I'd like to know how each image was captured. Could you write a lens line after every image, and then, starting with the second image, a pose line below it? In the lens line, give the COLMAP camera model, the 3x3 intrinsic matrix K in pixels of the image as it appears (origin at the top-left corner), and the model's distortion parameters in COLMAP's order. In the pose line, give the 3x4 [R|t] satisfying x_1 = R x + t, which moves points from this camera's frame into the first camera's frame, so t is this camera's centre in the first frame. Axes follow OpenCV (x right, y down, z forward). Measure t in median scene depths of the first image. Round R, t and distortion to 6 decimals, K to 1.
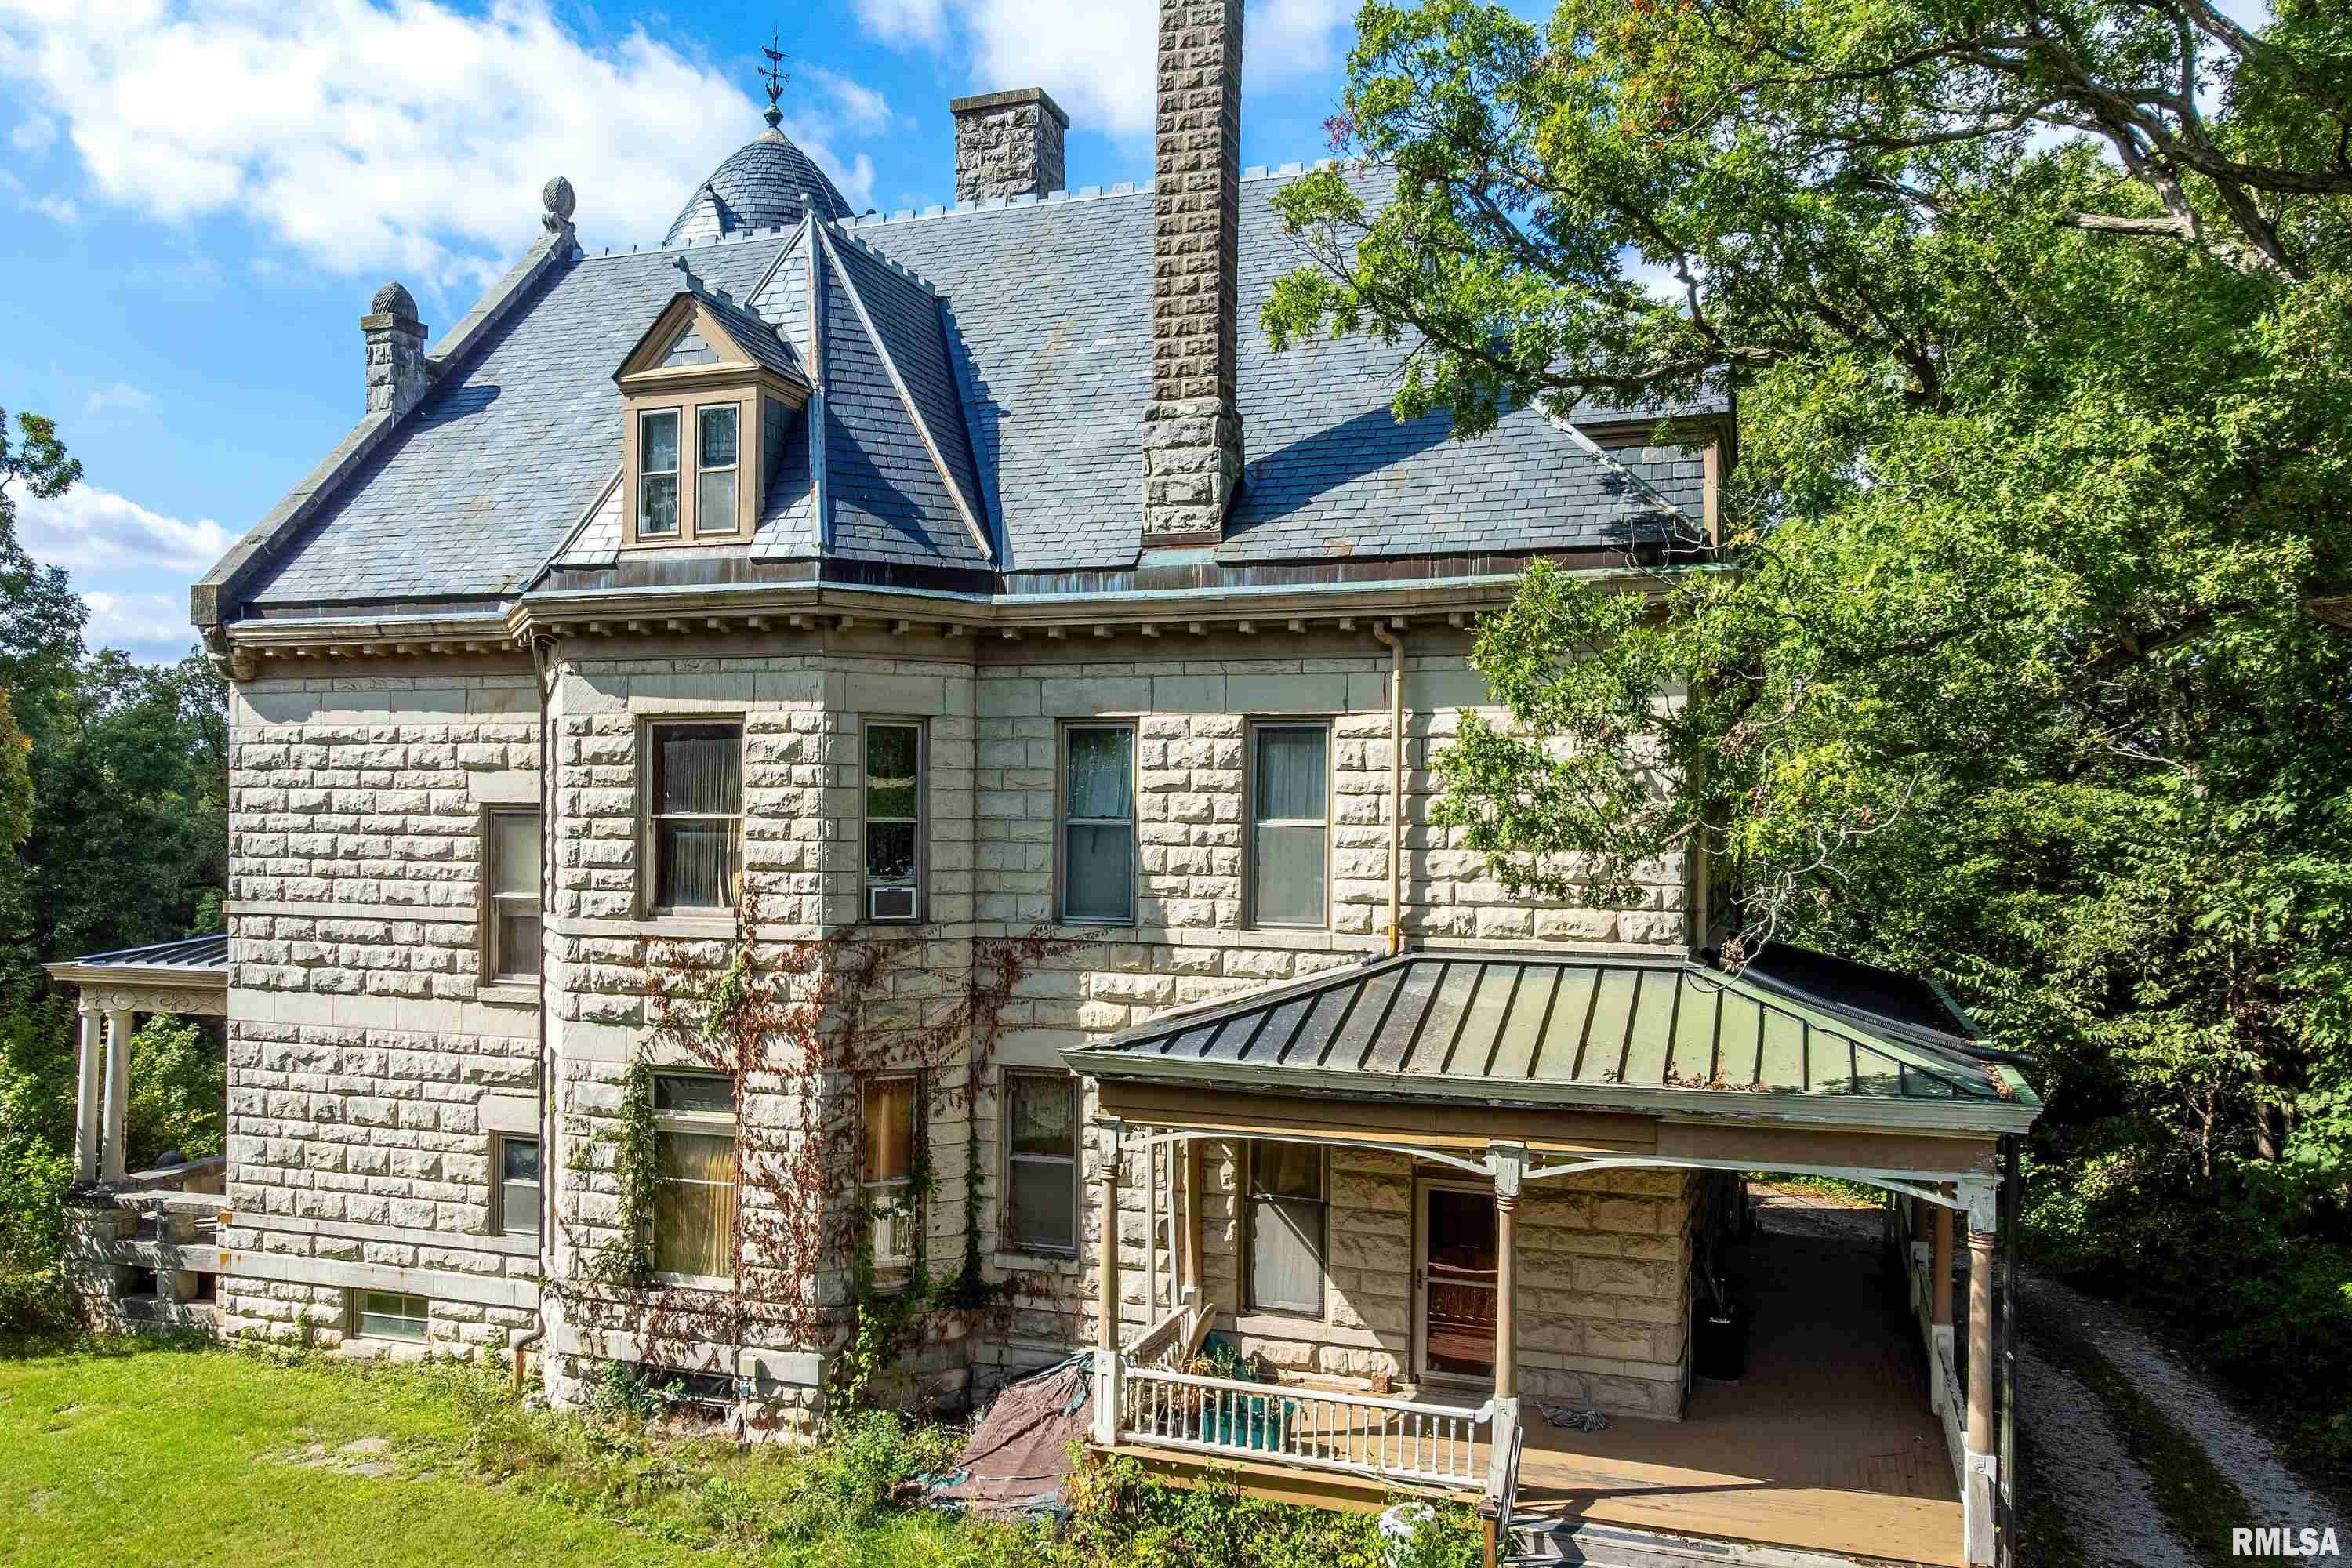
lens RADIAL K [[1806.4, 0, 1178.1], [0, 1806.4, 856.9], [0, 0, 1]] dist [-0.006454, -0.003173]
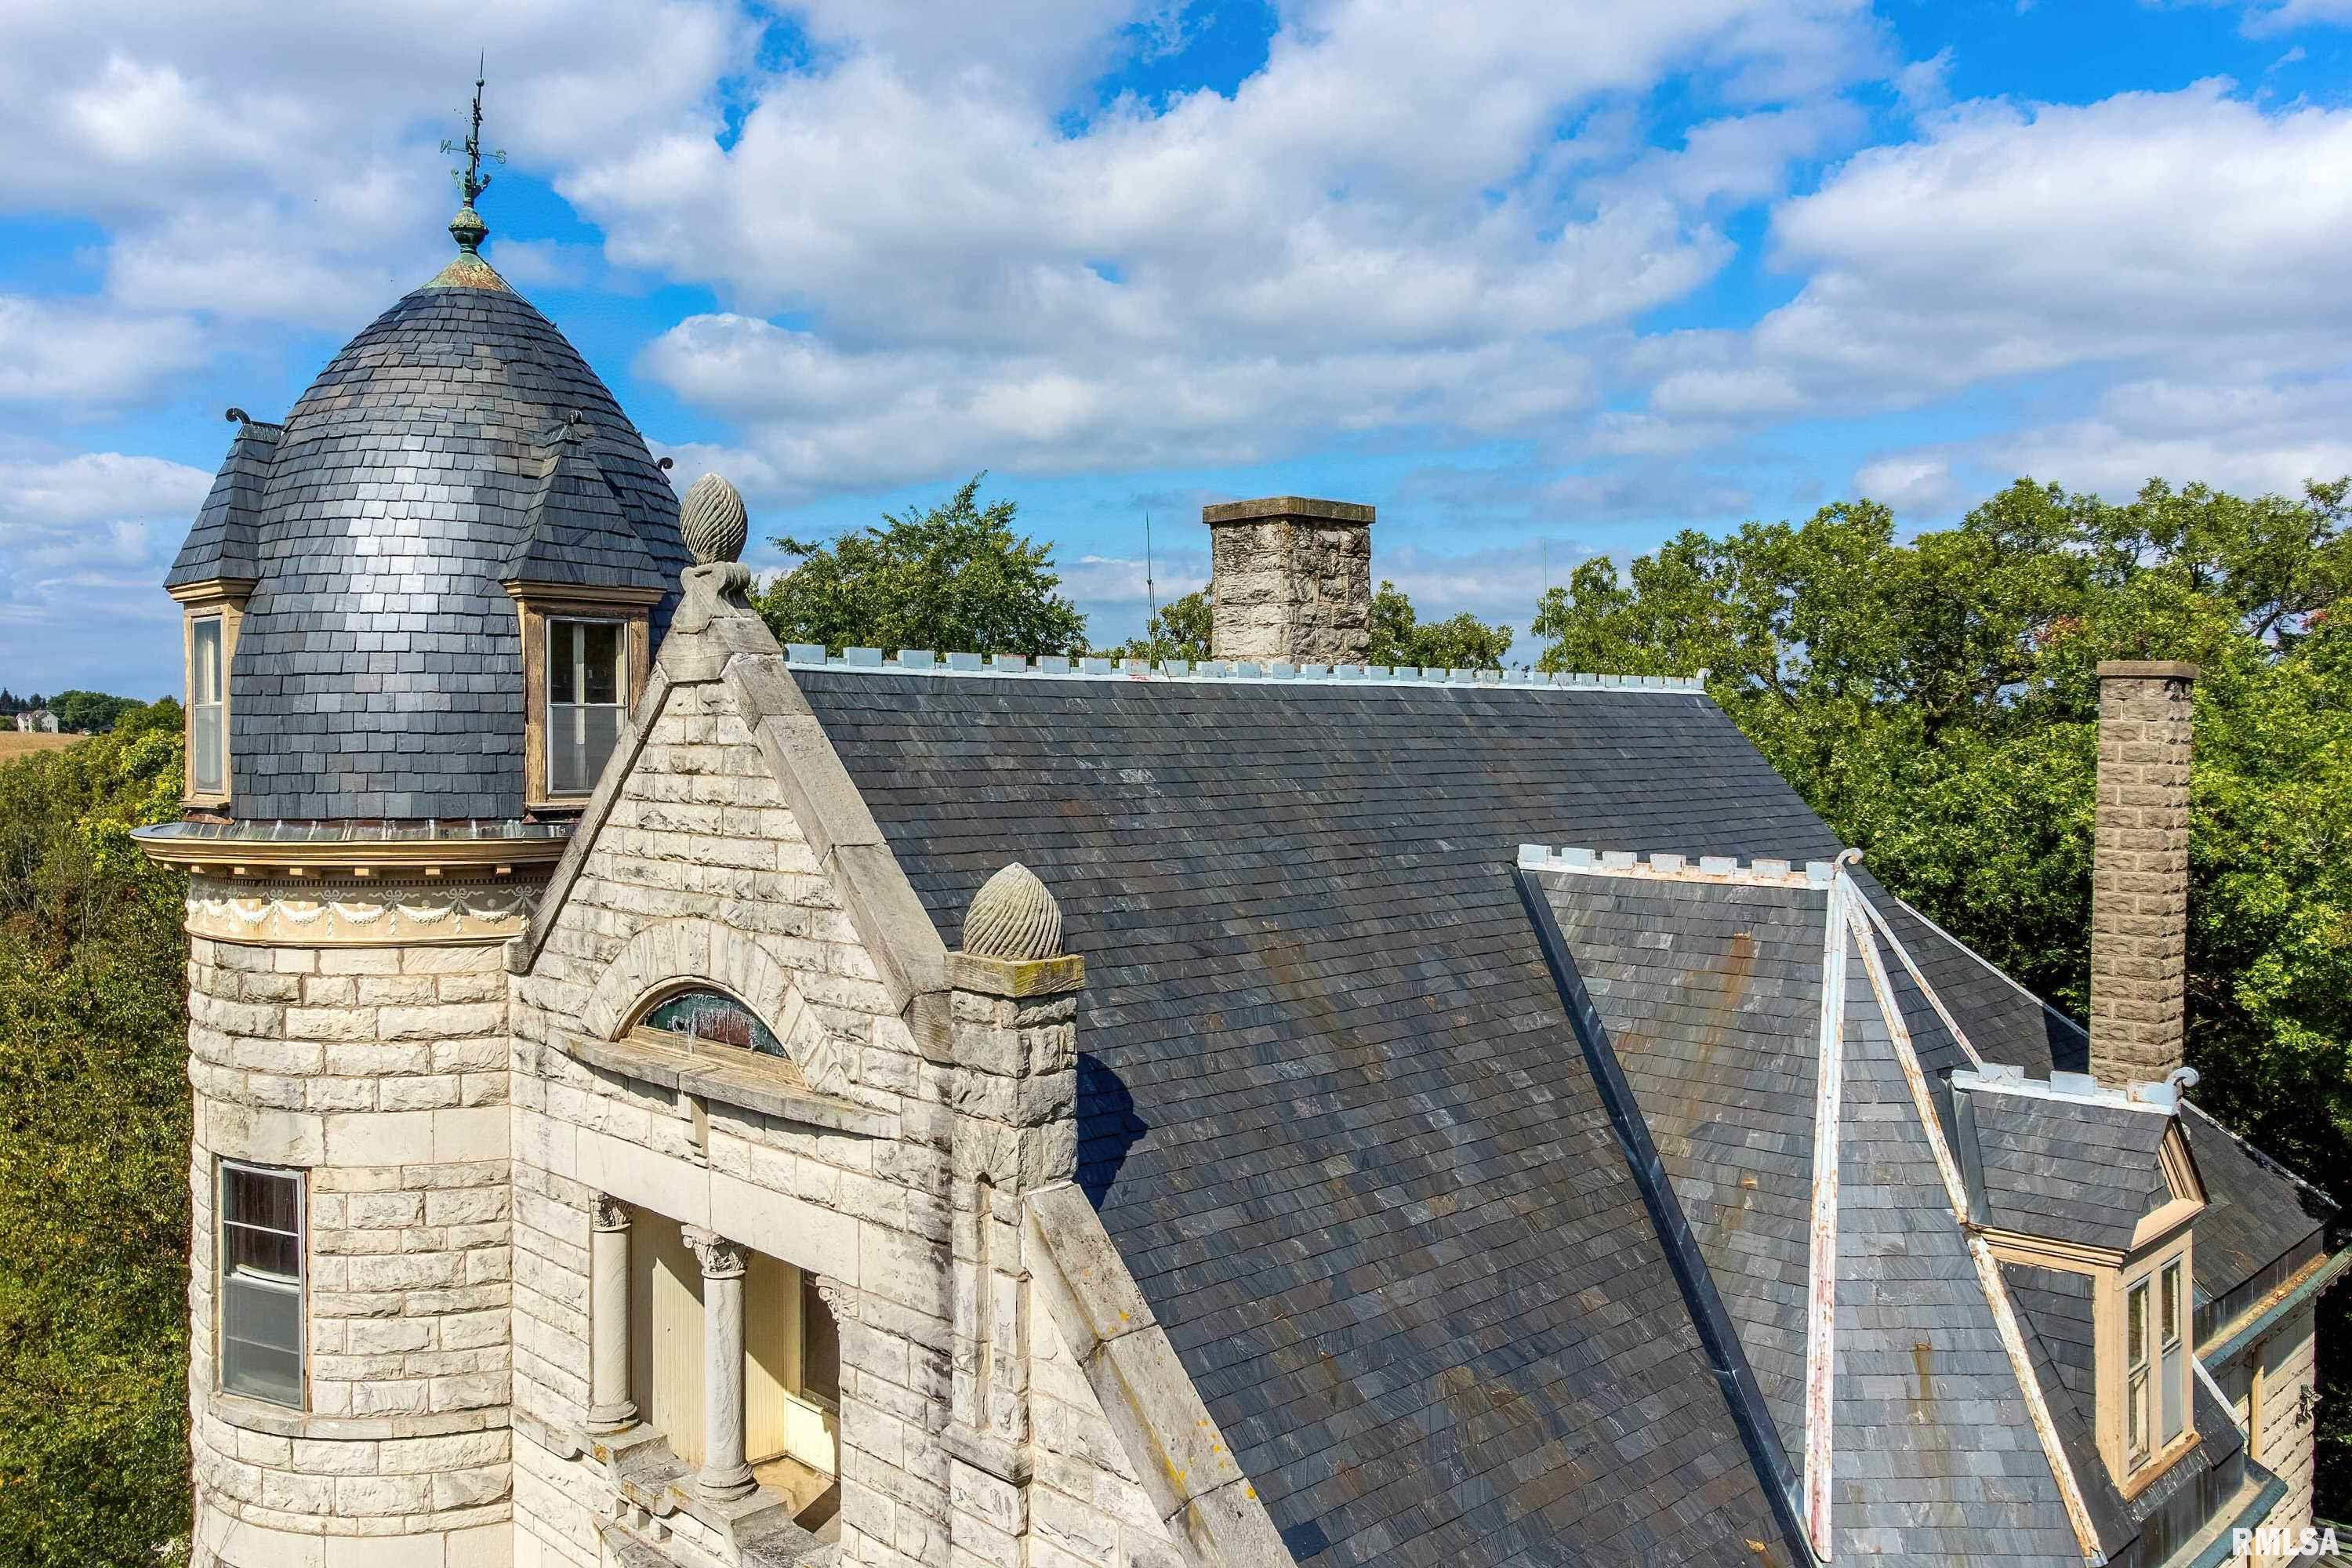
lens RADIAL K [[1829.9, 0, 1176.0], [0, 1829.9, 784.0], [0, 0, 1]] dist [0.013262, 0.001705]
pose [[0.443691, -0.034789, 0.895505, -0.922812], [0.017761, 0.999391, 0.030025, -0.400674], [-0.896004, 0.002583, 0.444038, 0.880599]]
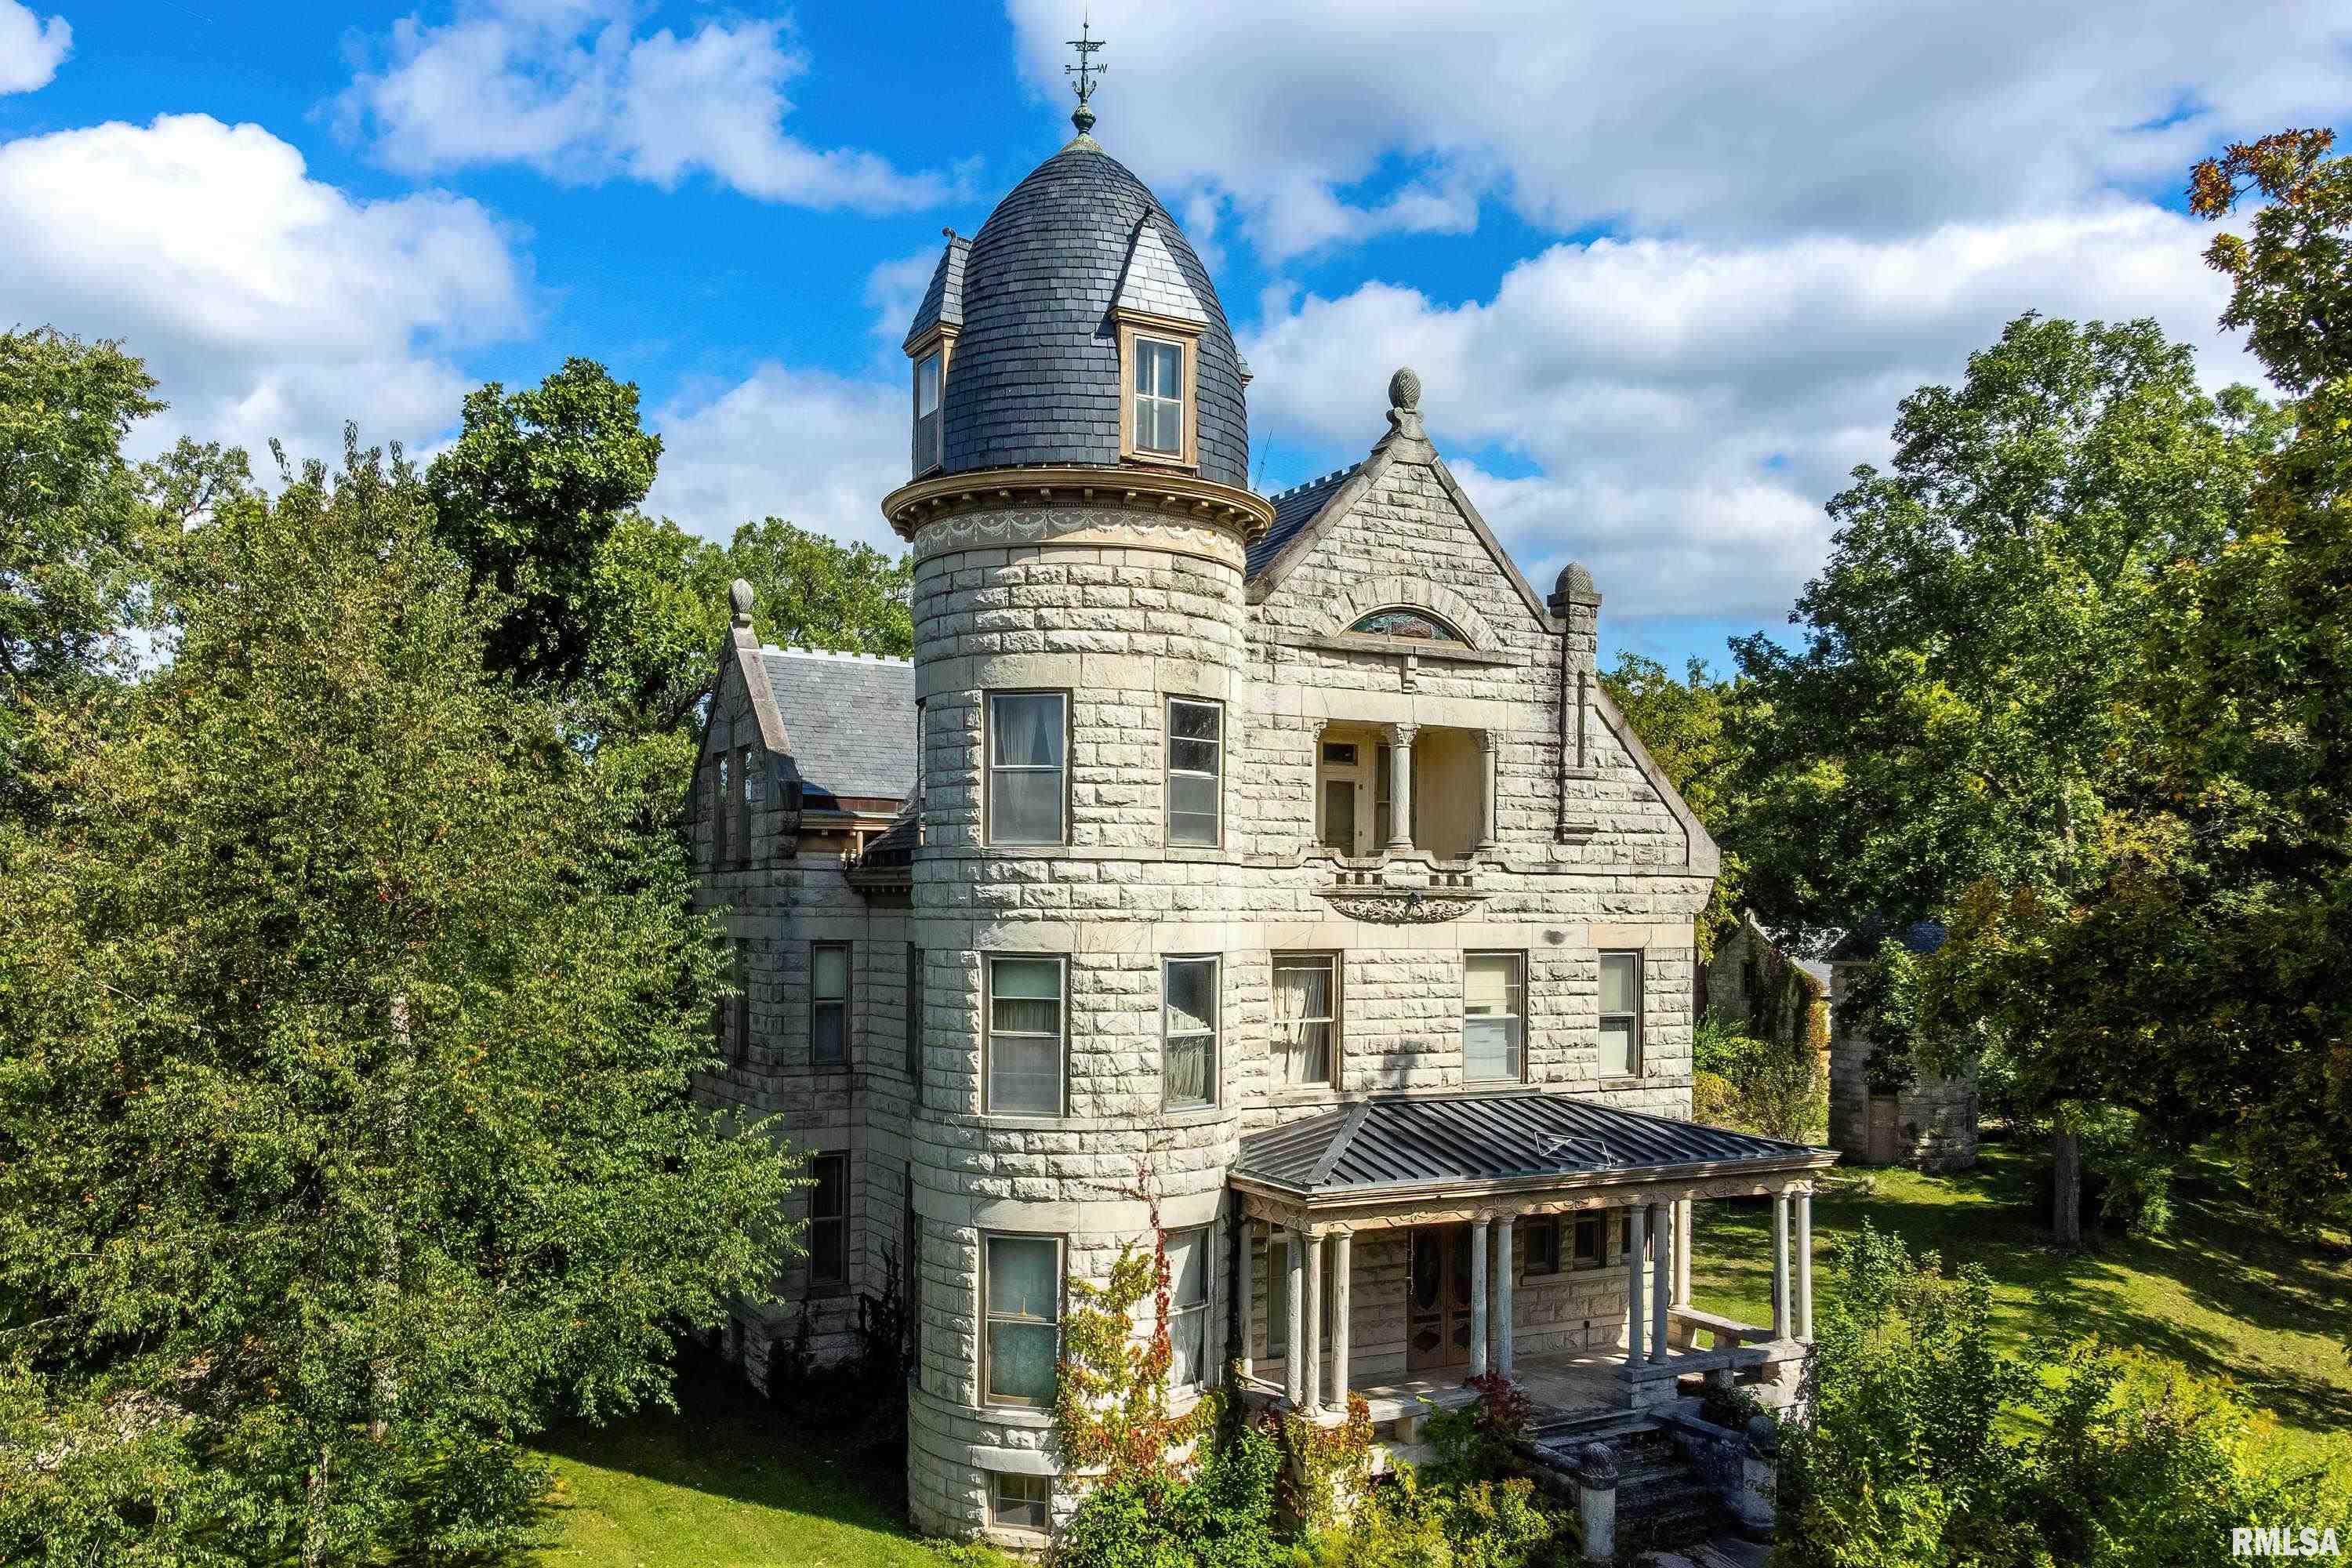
lens RADIAL K [[1879.1, 0, 1169.4], [0, 1879.1, 957.1], [0, 0, 1]] dist [0.061035, -0.001320]
pose [[-0.748494, -0.026210, 0.662624, -1.213845], [-0.001560, 0.999285, 0.037765, -0.122472], [-0.663140, 0.027233, -0.748000, 2.403648]]
